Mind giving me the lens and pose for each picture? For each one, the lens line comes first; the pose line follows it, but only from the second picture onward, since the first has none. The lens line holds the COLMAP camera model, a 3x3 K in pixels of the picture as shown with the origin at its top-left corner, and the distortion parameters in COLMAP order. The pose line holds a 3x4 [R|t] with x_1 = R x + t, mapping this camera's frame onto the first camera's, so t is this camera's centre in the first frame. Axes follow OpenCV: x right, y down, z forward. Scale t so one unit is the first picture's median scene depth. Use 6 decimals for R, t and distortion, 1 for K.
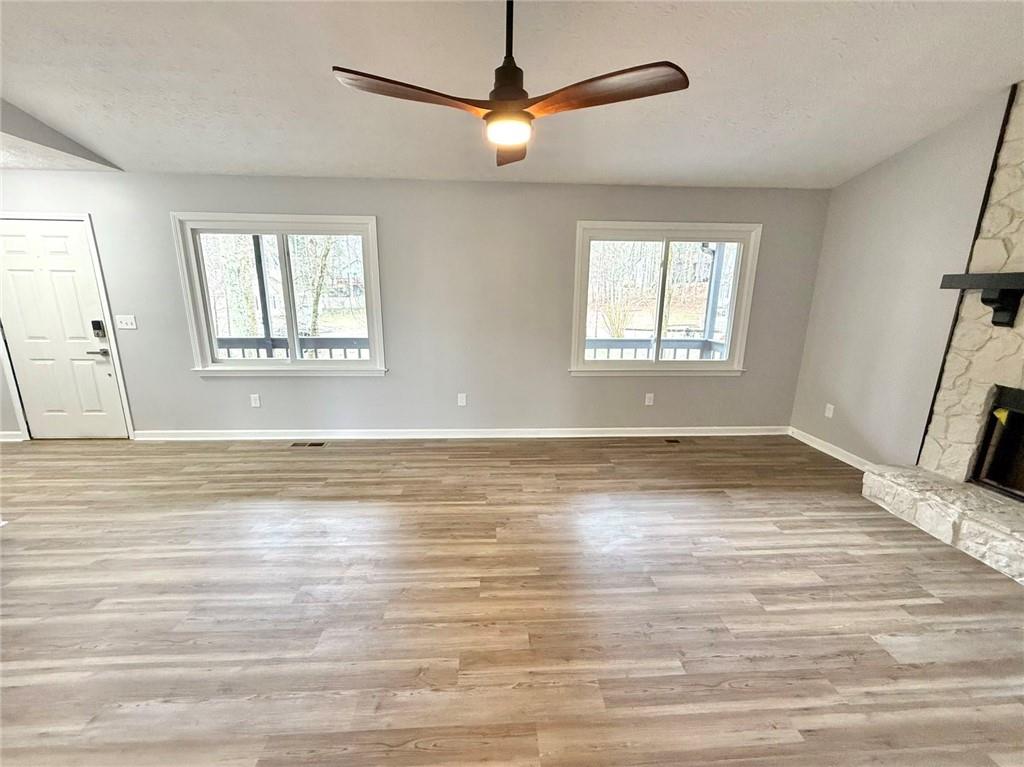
lens RADIAL K [[403.3, 0, 512.0], [0, 403.3, 383.5], [0, 0, 1]] dist [-0.000238, 0.000060]
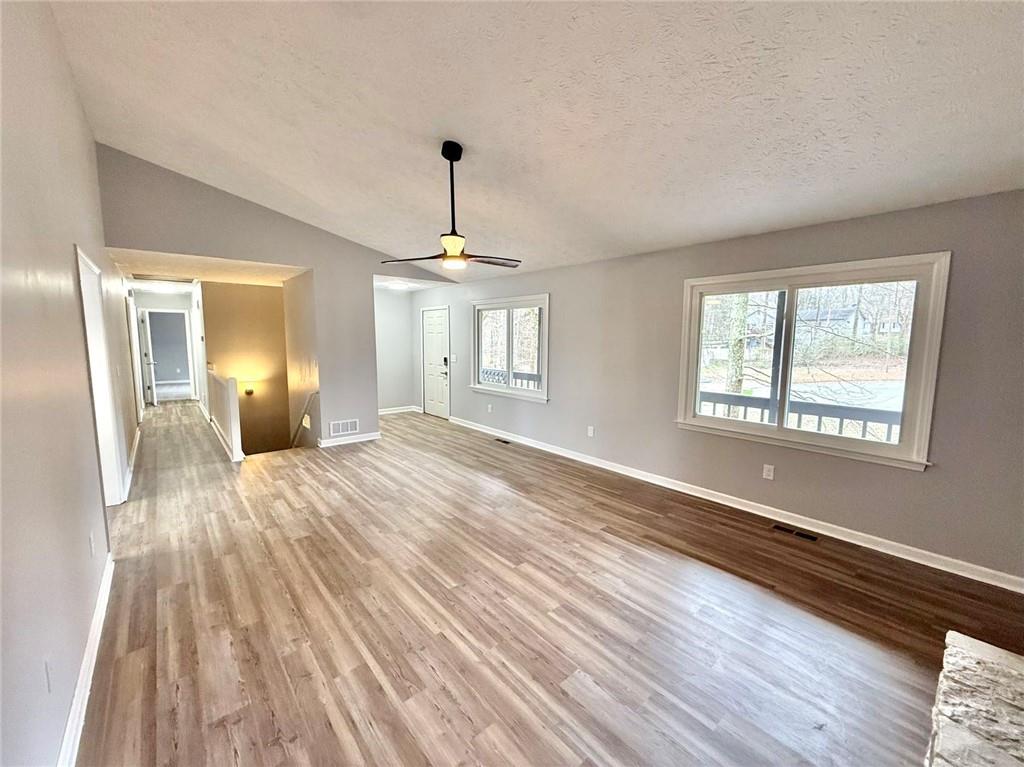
lens RADIAL K [[403.3, 0, 512.0], [0, 403.3, 383.5], [0, 0, 1]] dist [-0.000238, 0.000060]
pose [[0.614128, 0.084409, -0.784679, 0.735700], [-0.181806, 0.982654, -0.036585, -0.015634], [0.767980, 0.165128, 0.618822, 0.044917]]
